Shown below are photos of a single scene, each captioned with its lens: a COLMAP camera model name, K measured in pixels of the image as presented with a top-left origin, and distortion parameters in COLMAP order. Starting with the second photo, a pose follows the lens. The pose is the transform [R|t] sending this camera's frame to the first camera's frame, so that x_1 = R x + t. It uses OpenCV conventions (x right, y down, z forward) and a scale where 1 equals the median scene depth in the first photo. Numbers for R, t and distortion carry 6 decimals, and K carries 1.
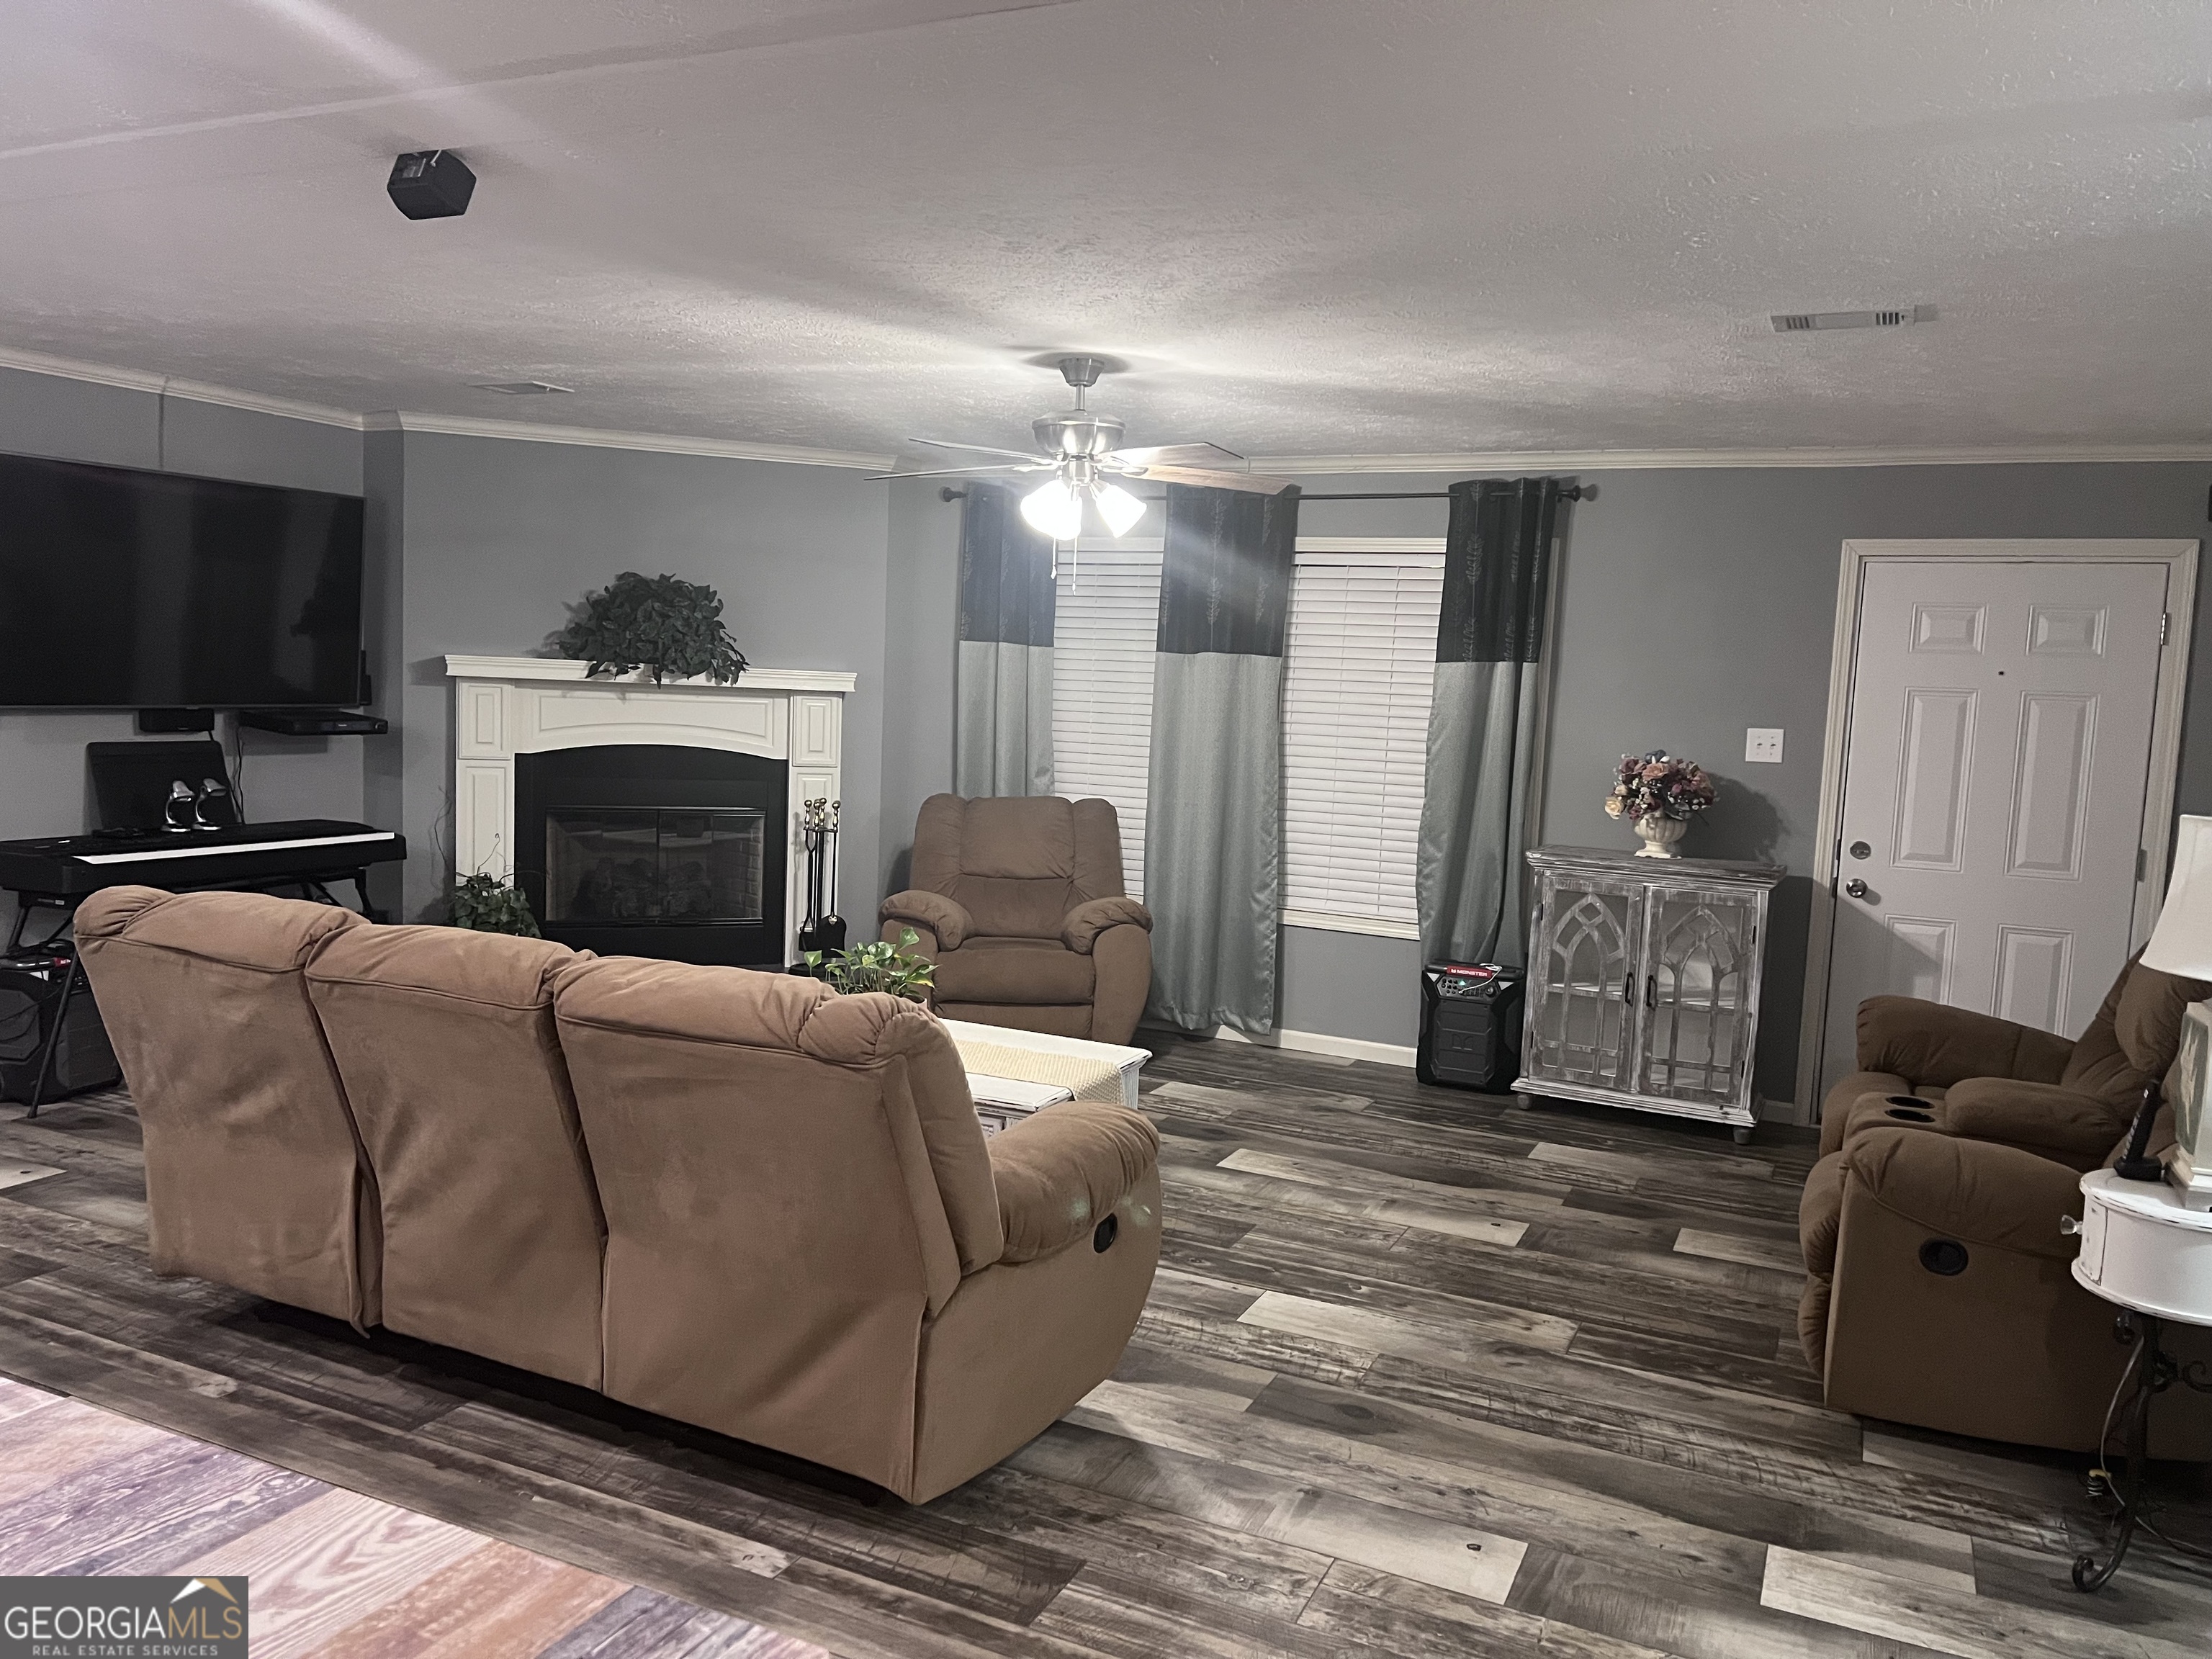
lens RADIAL K [[1650.5, 0, 1096.6], [0, 1650.5, 822.9], [0, 0, 1]] dist [0.075788, -0.065411]
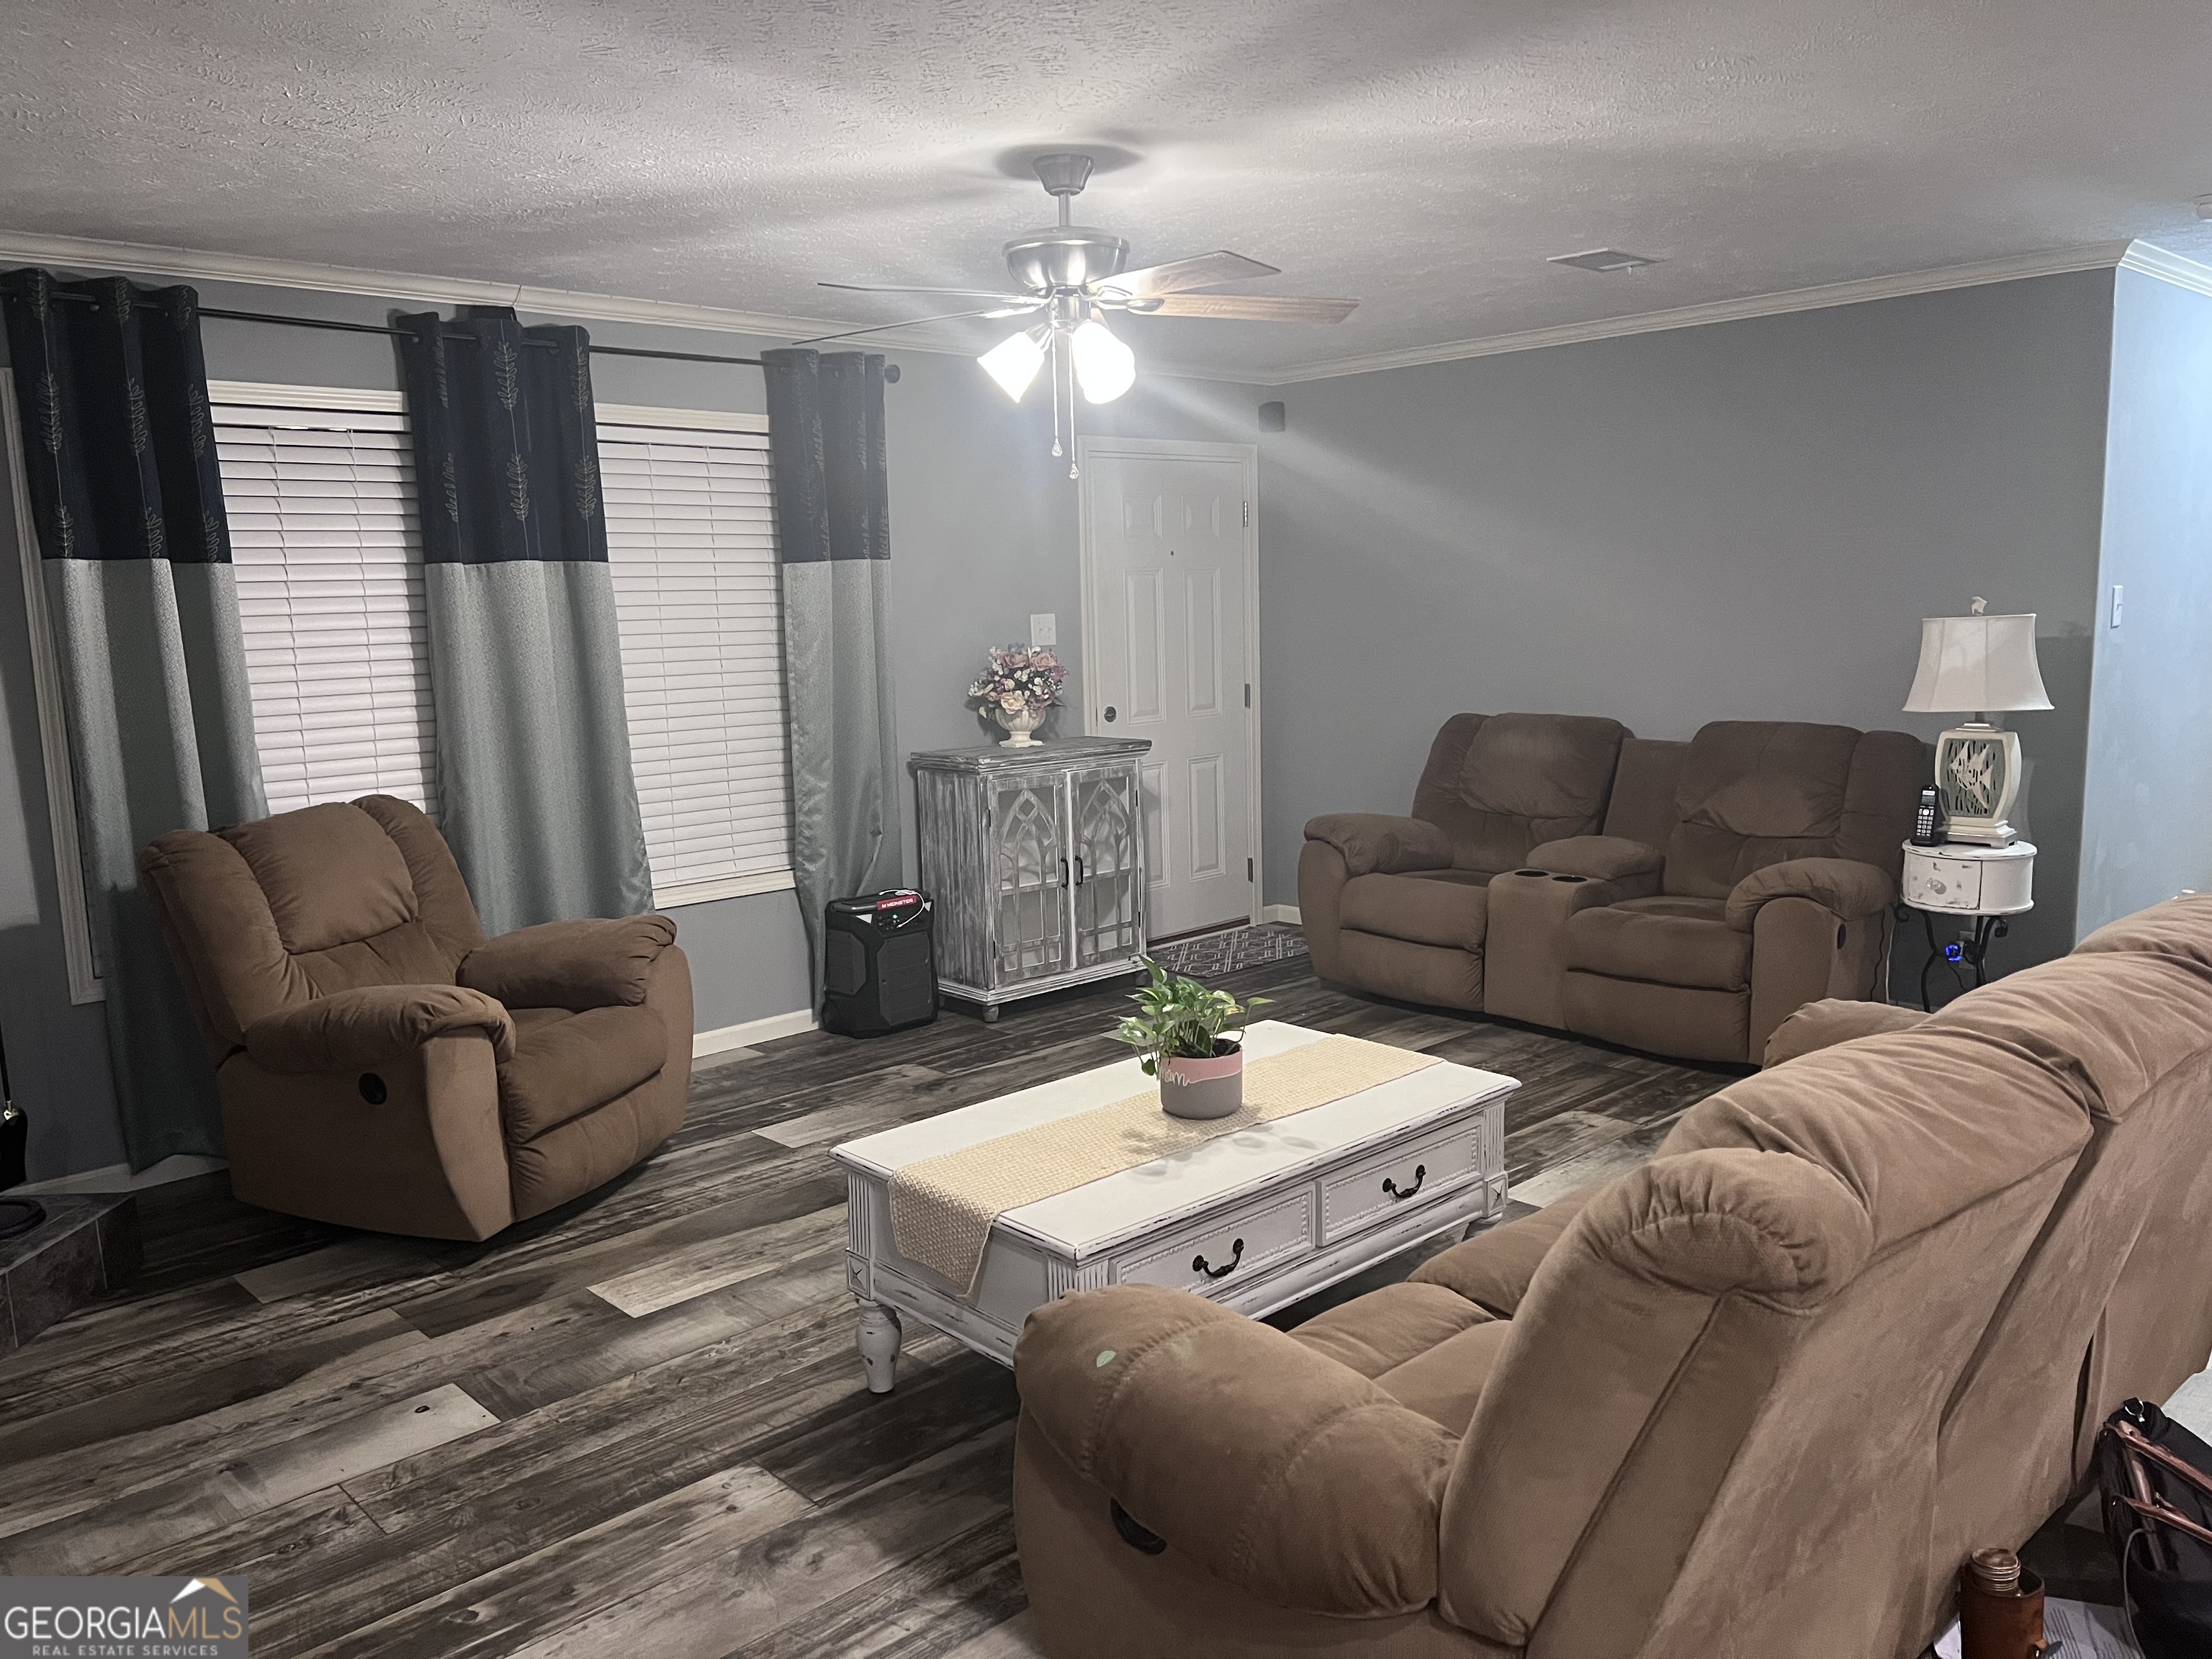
lens RADIAL K [[1650.5, 0, 1090.9], [0, 1650.5, 844.0], [0, 0, 1]] dist [0.075788, -0.065411]
pose [[0.371894, -0.195039, 0.907554, -0.598334], [0.125447, 0.979269, 0.159046, -0.078788], [-0.919760, 0.054702, 0.388651, 0.583732]]
